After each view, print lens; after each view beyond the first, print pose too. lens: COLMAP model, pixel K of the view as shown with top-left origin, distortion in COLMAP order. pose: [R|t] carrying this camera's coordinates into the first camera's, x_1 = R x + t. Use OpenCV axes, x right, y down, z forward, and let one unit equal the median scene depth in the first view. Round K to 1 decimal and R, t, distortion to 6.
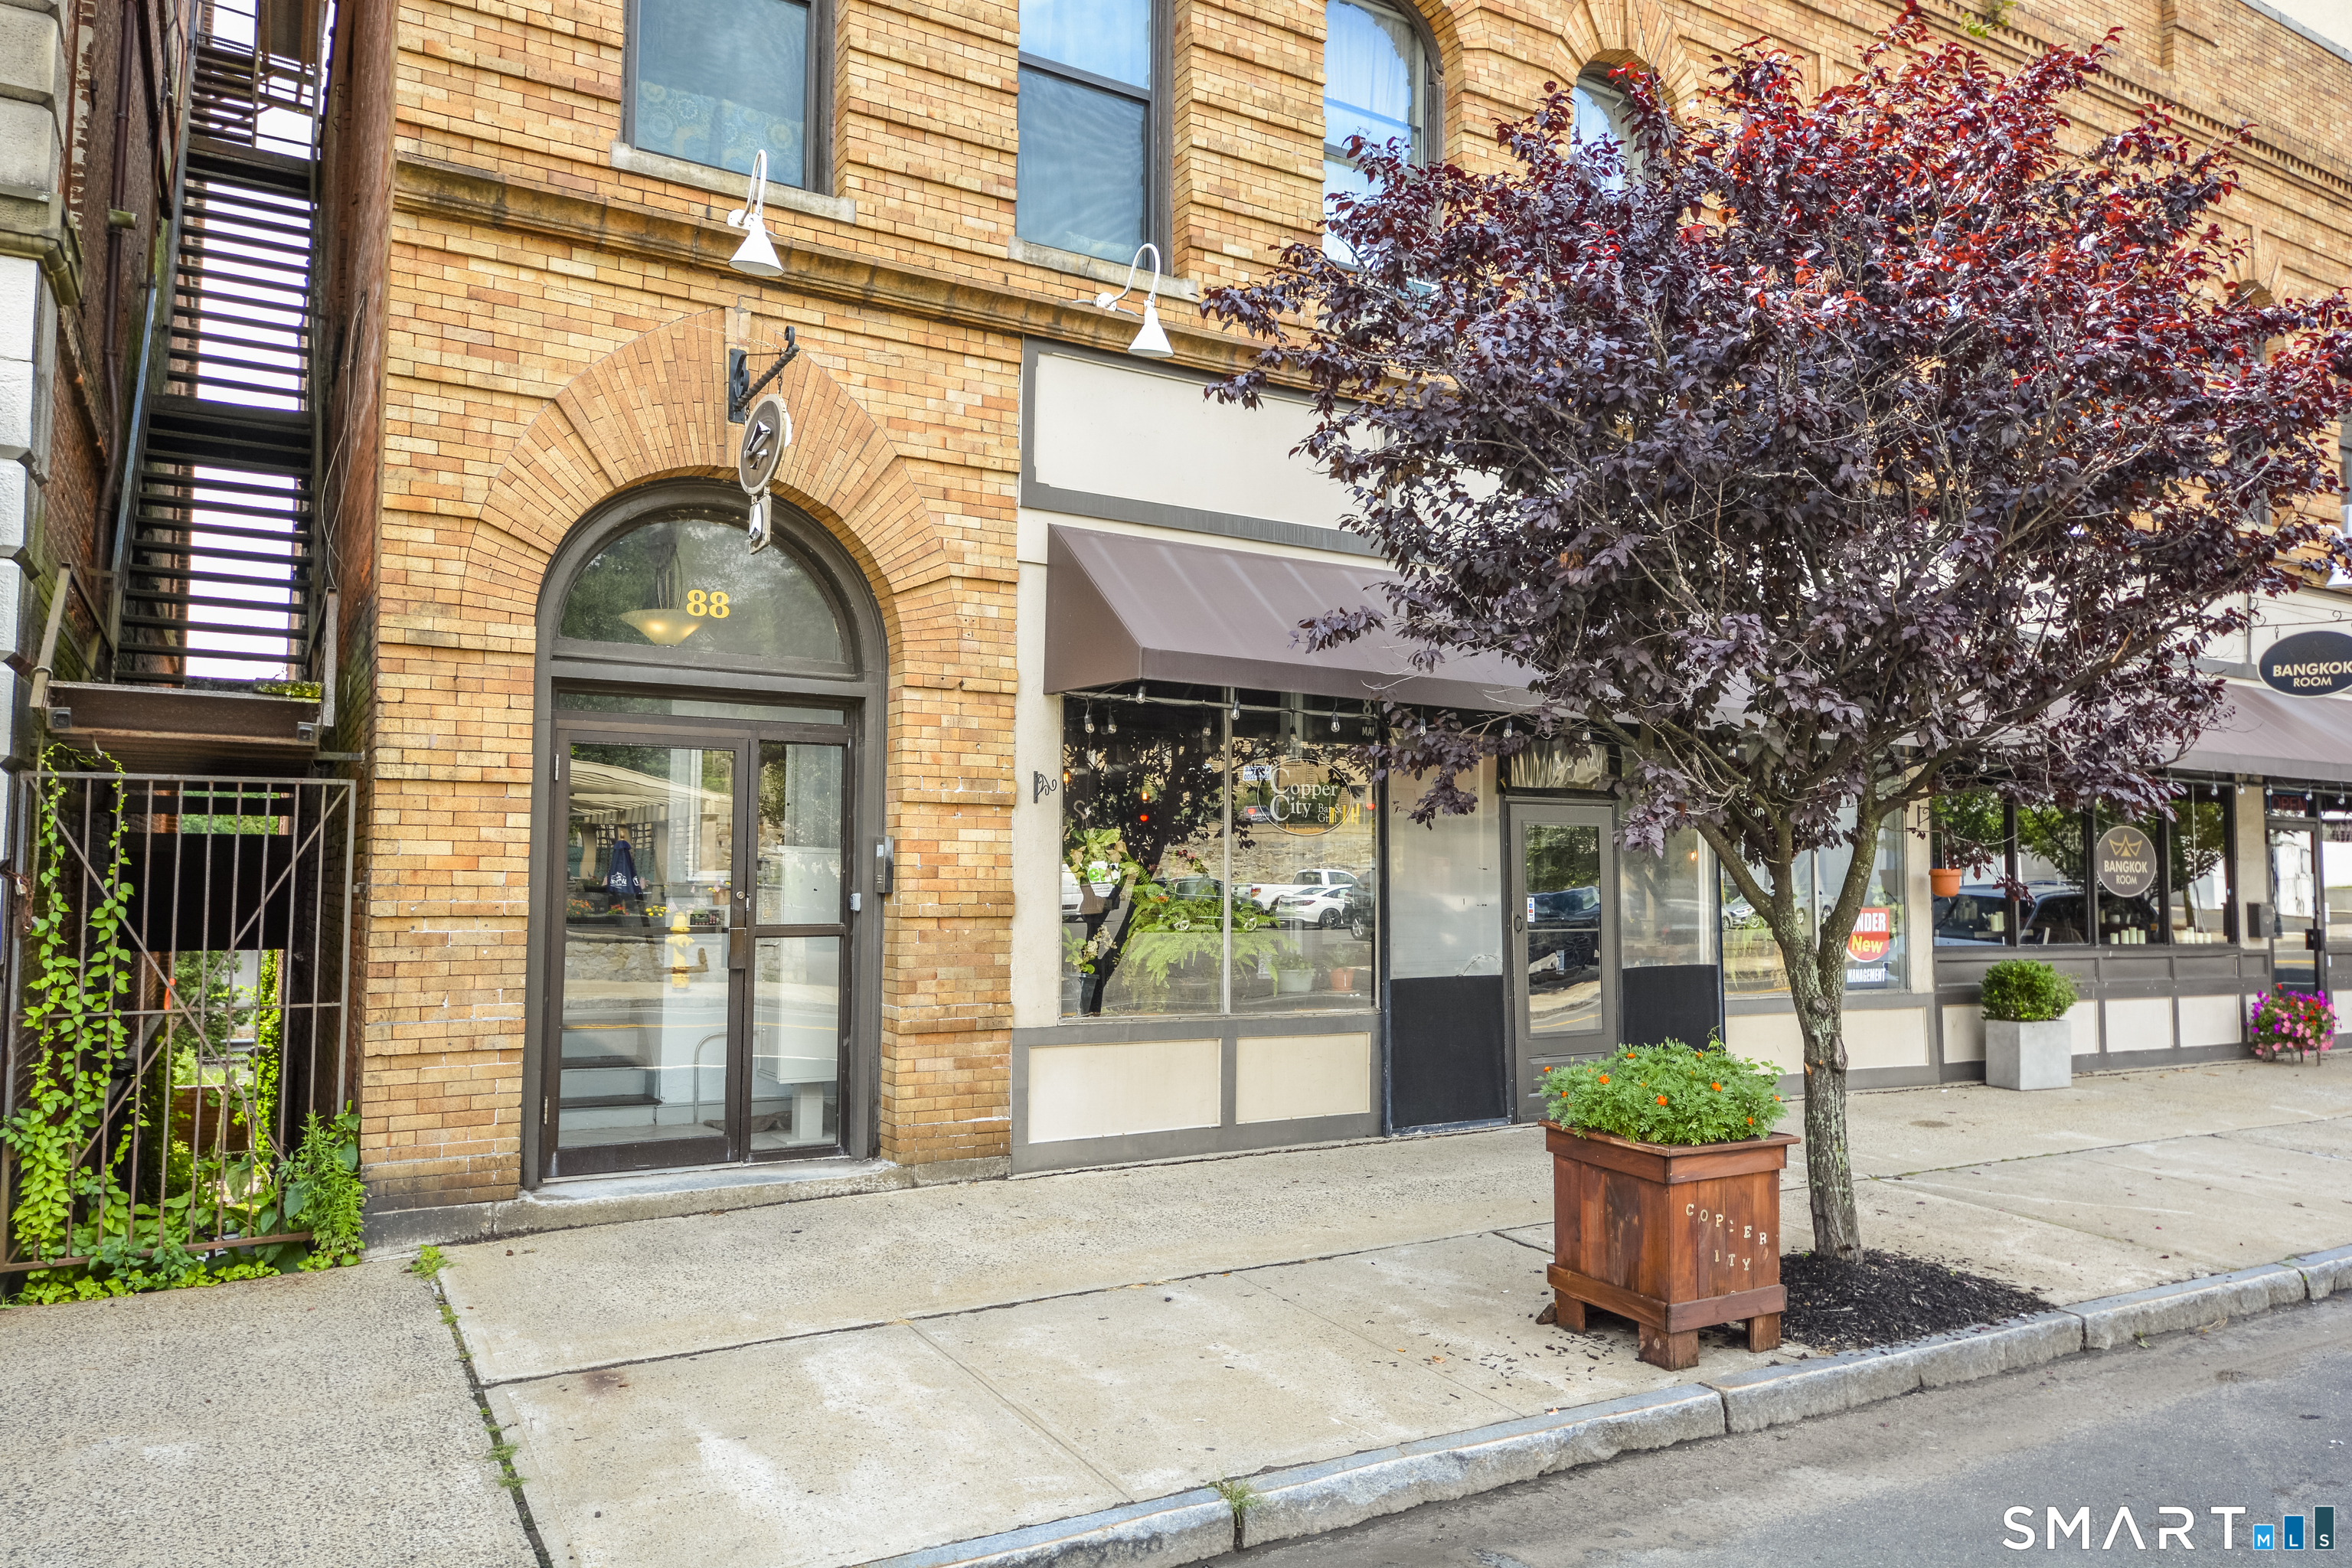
lens RADIAL K [[1609.9, 0, 1195.2], [0, 1609.9, 782.1], [0, 0, 1]] dist [0.038298, -0.003354]
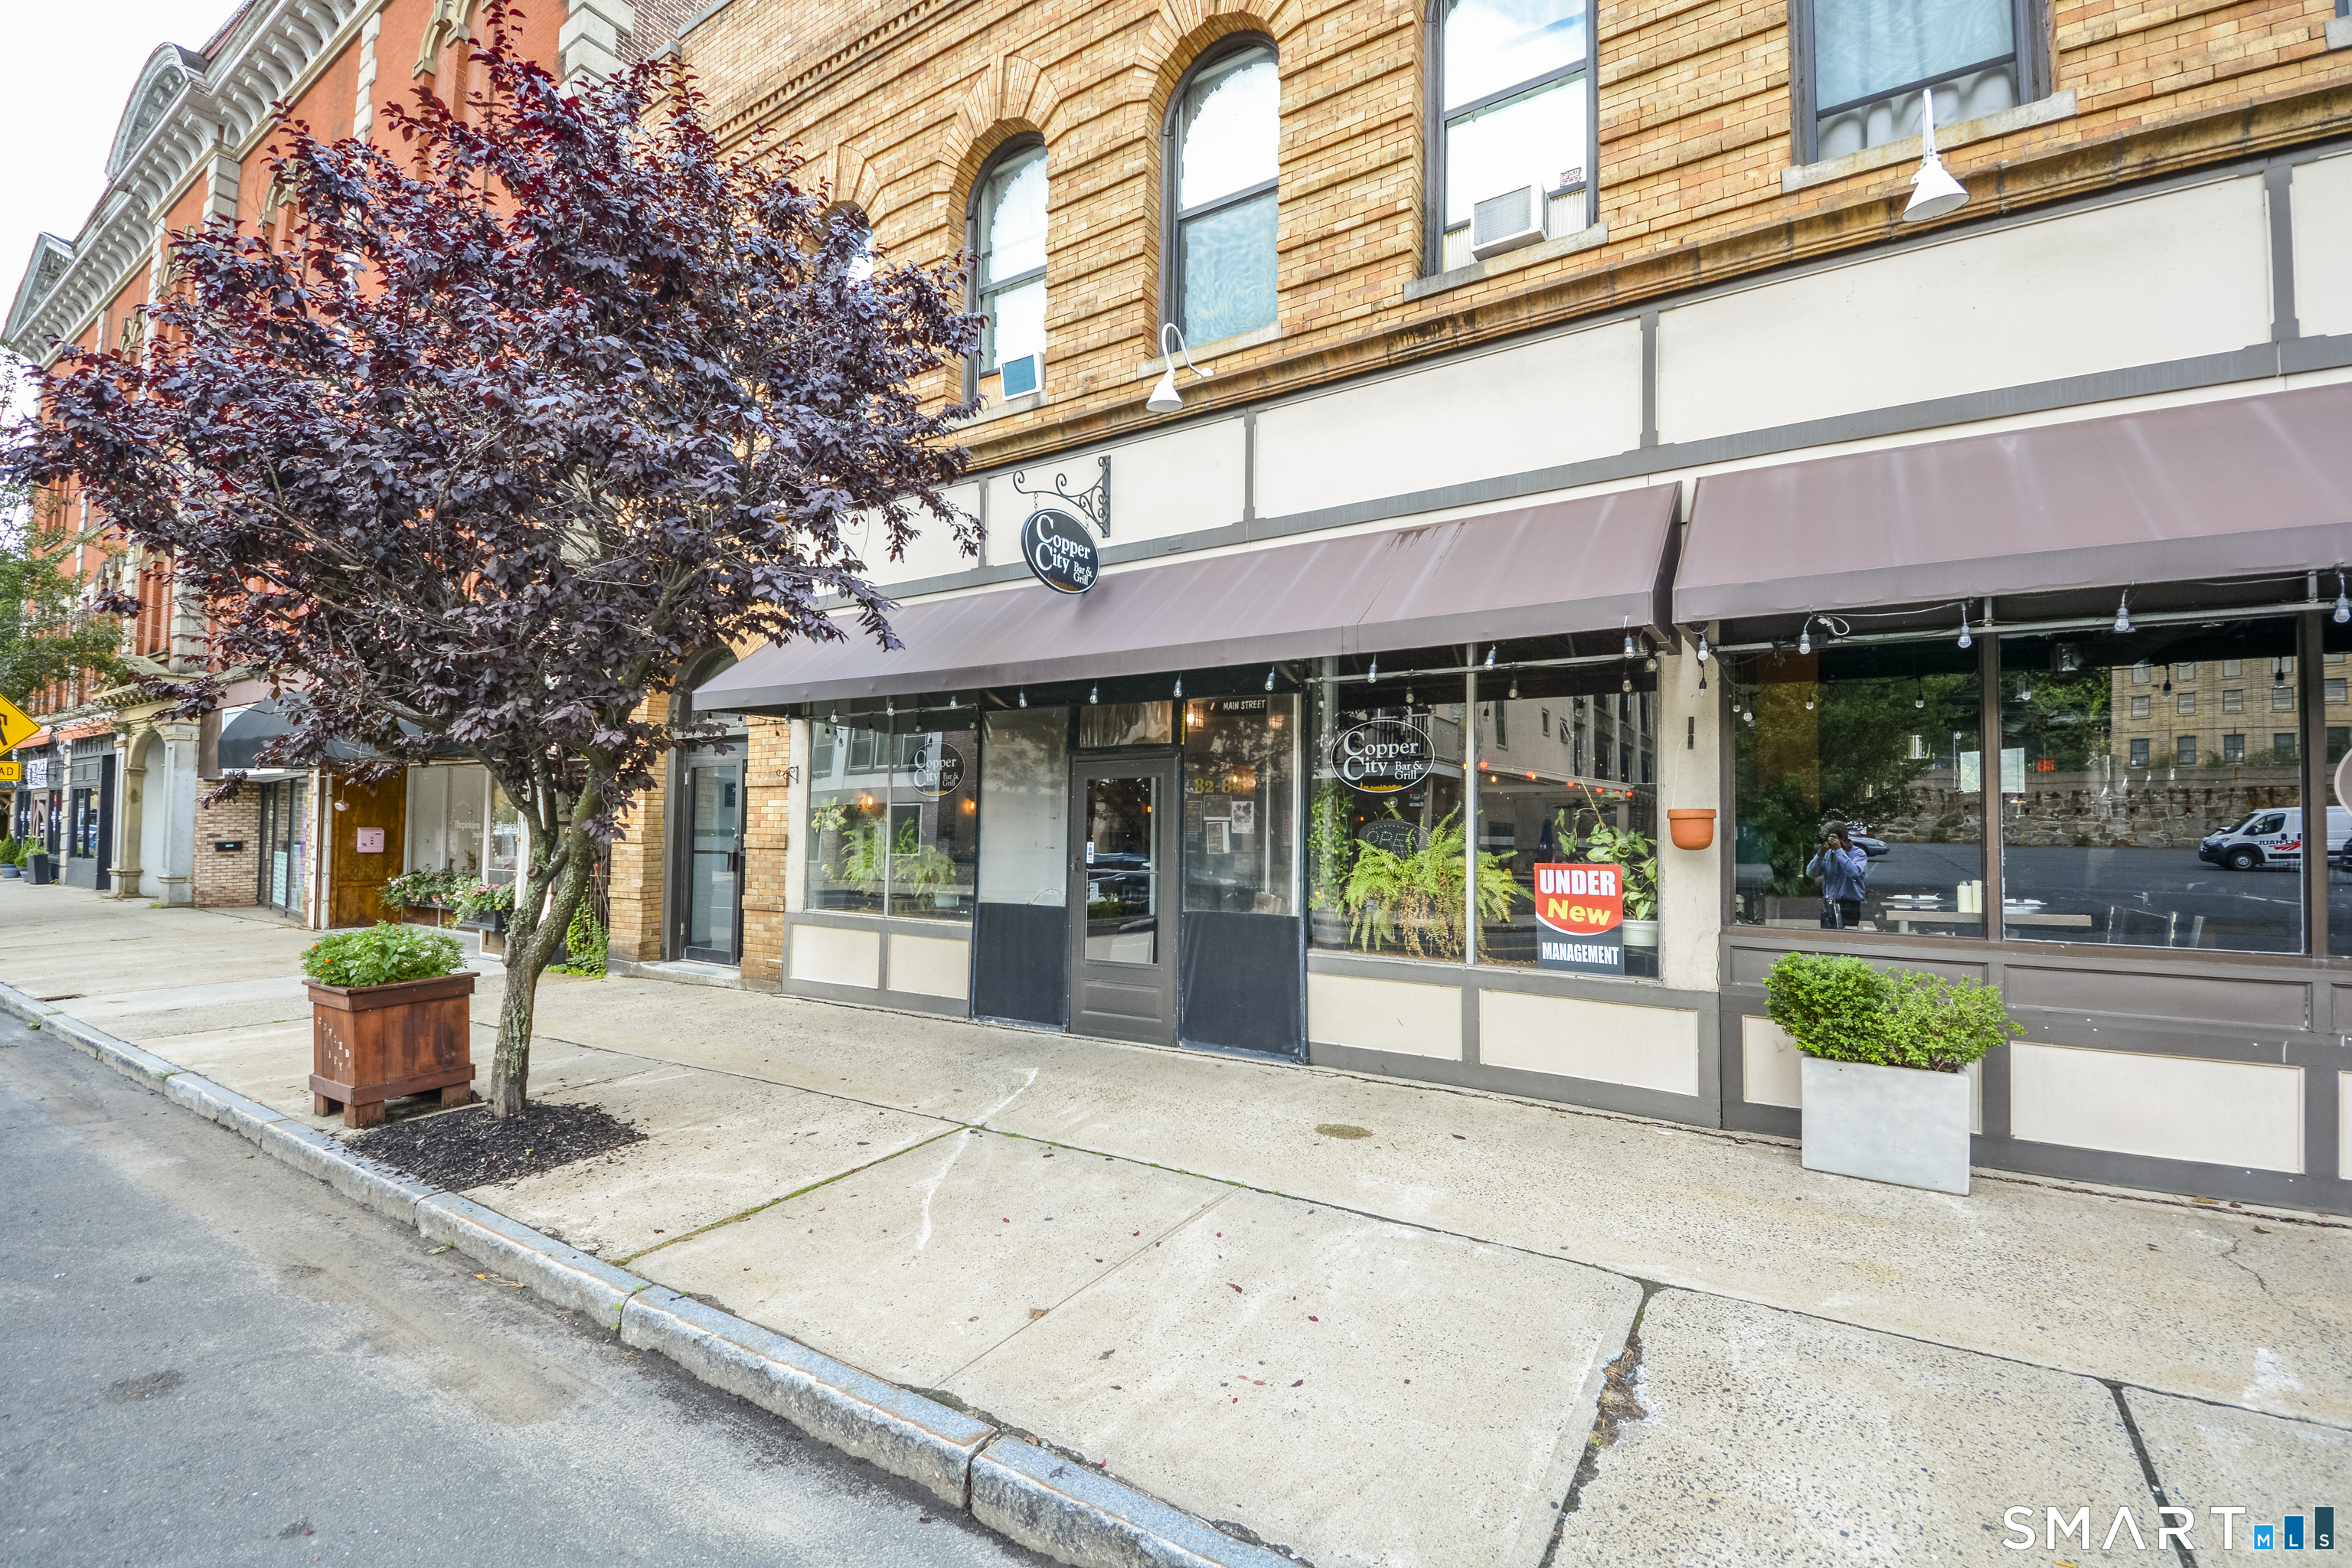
lens RADIAL K [[959.5, 0, 1177.3], [0, 959.5, 811.5], [0, 0, 1]] dist [0.041475, -0.035585]
pose [[0.466042, -0.044028, -0.883667, 1.018217], [0.025021, 0.999017, -0.036579, 0.091142], [0.884409, -0.005063, 0.466685, 0.876080]]
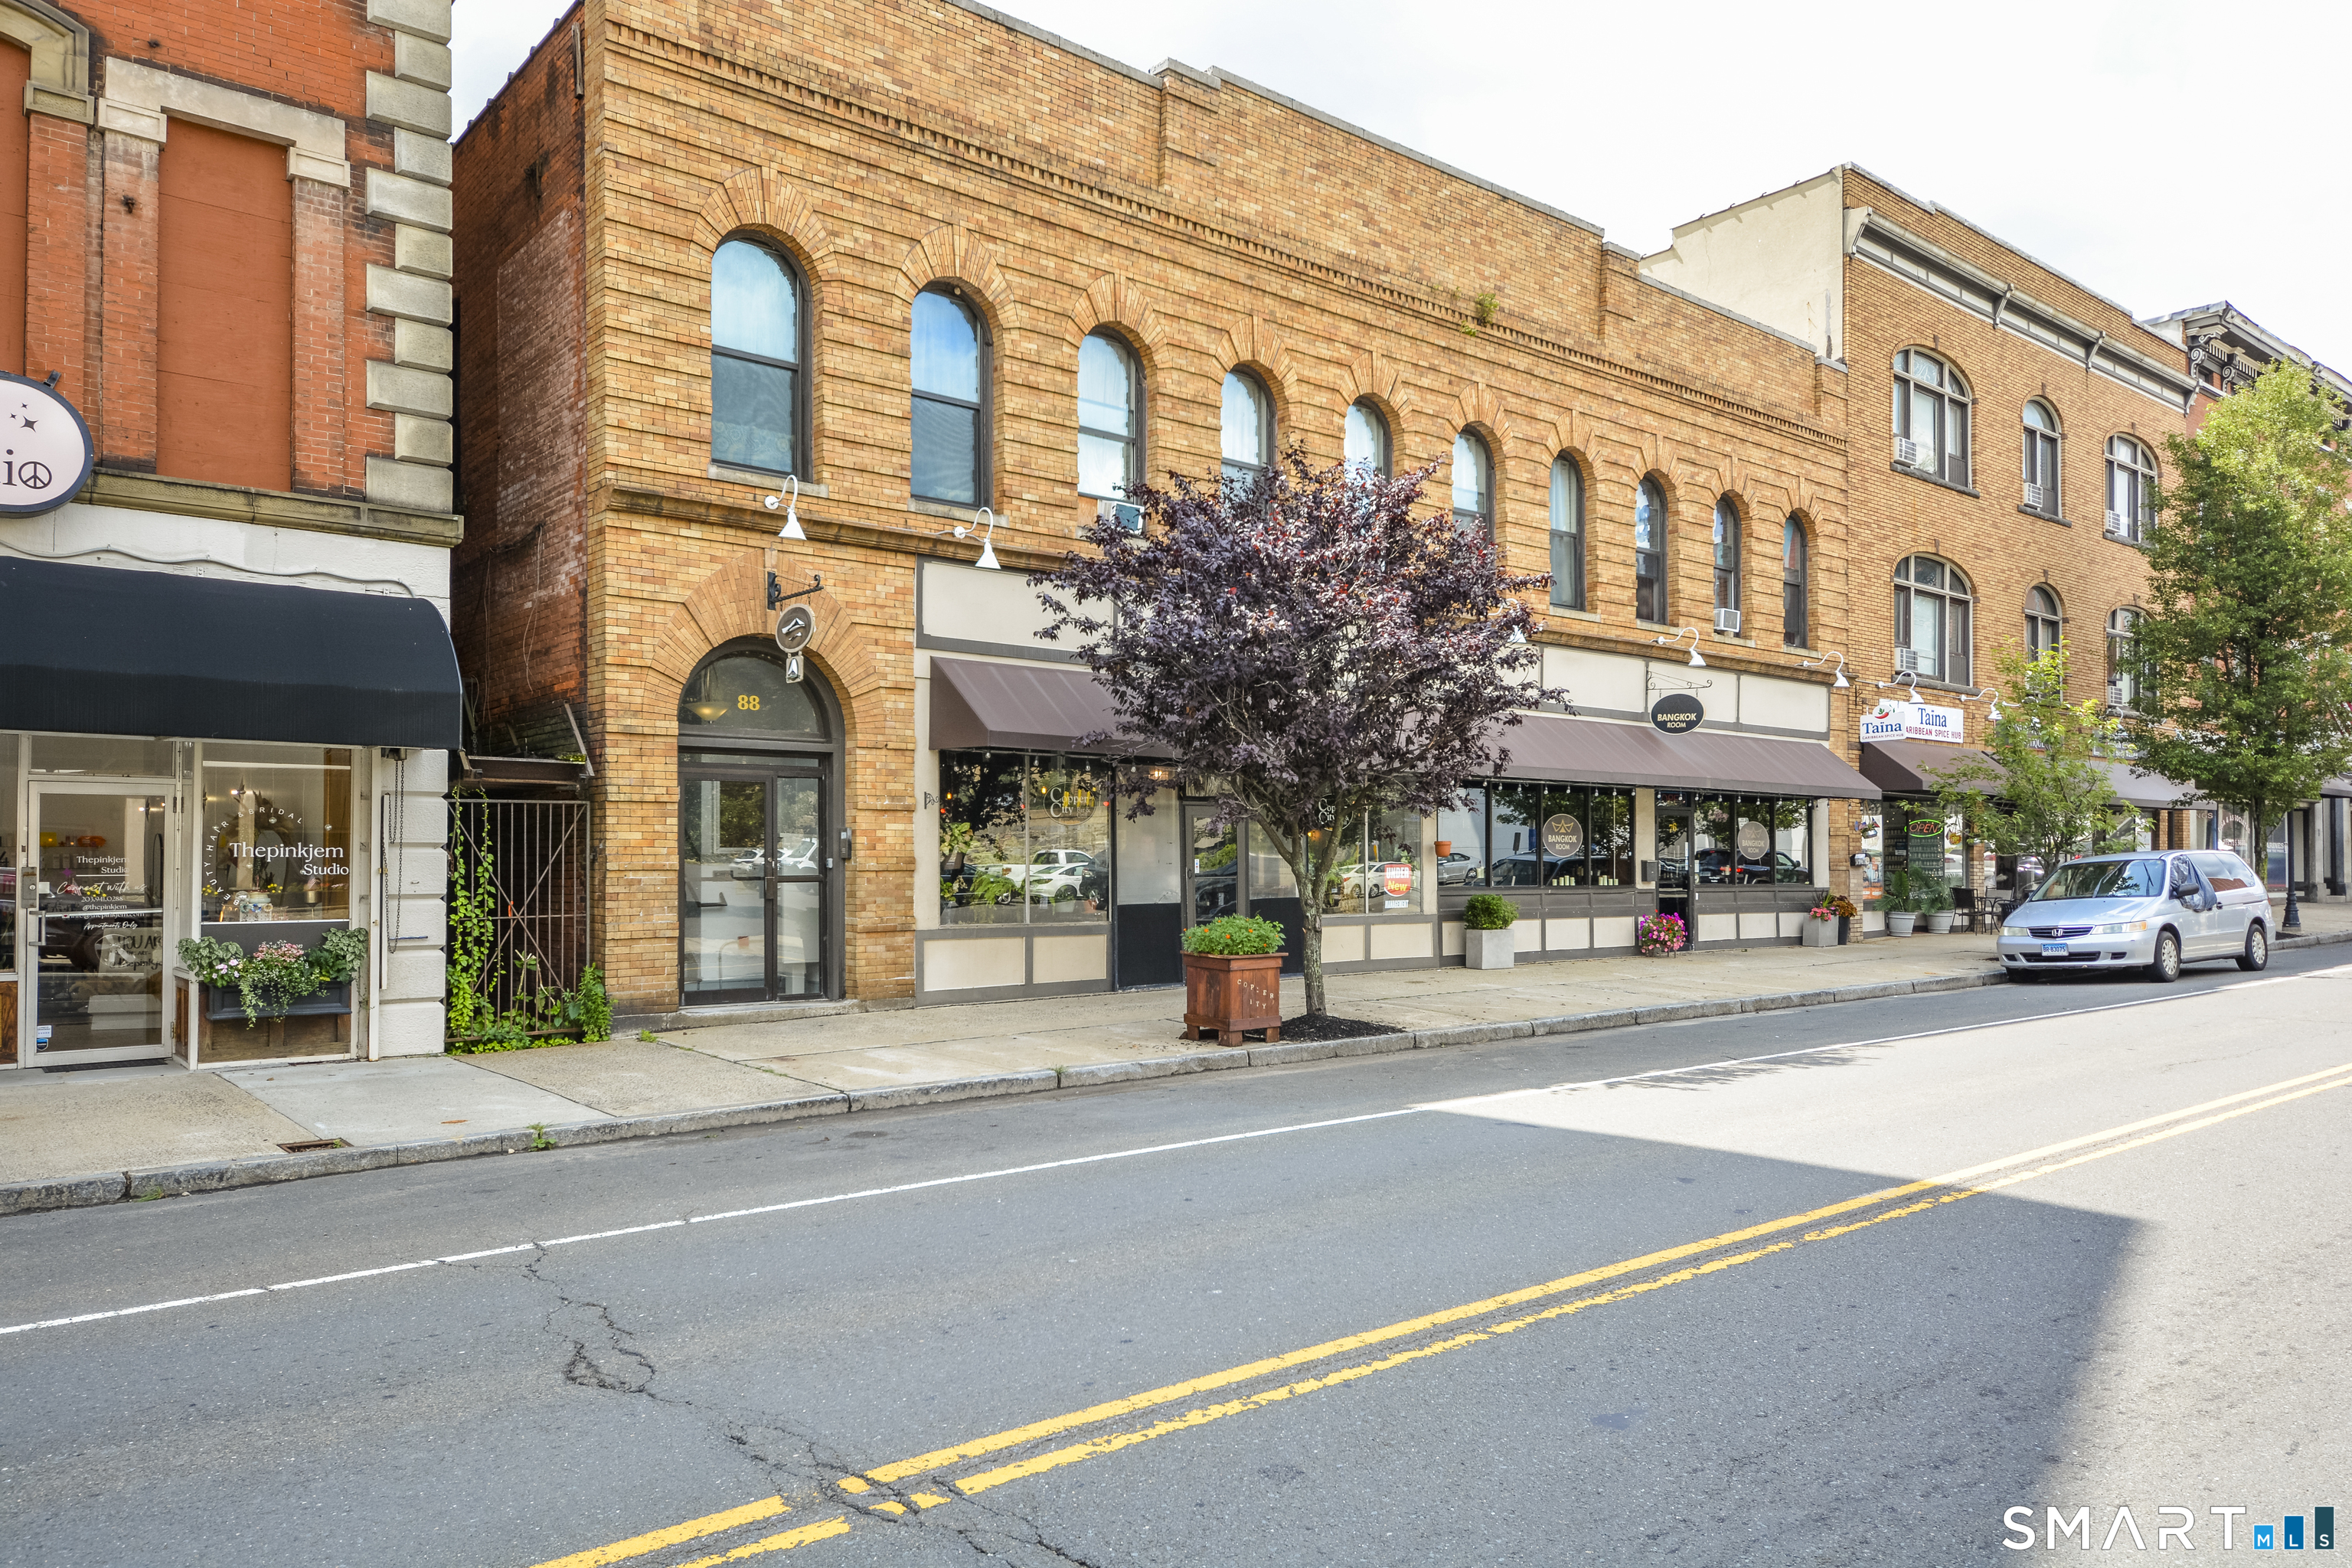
lens RADIAL K [[1609.9, 0, 1195.2], [0, 1609.9, 782.1], [0, 0, 1]] dist [0.038298, -0.003354]
pose [[0.986666, -0.003444, 0.162722, -0.095462], [0.001881, 0.999951, 0.009762, -0.035542], [-0.162748, -0.009326, 0.986624, -0.880888]]
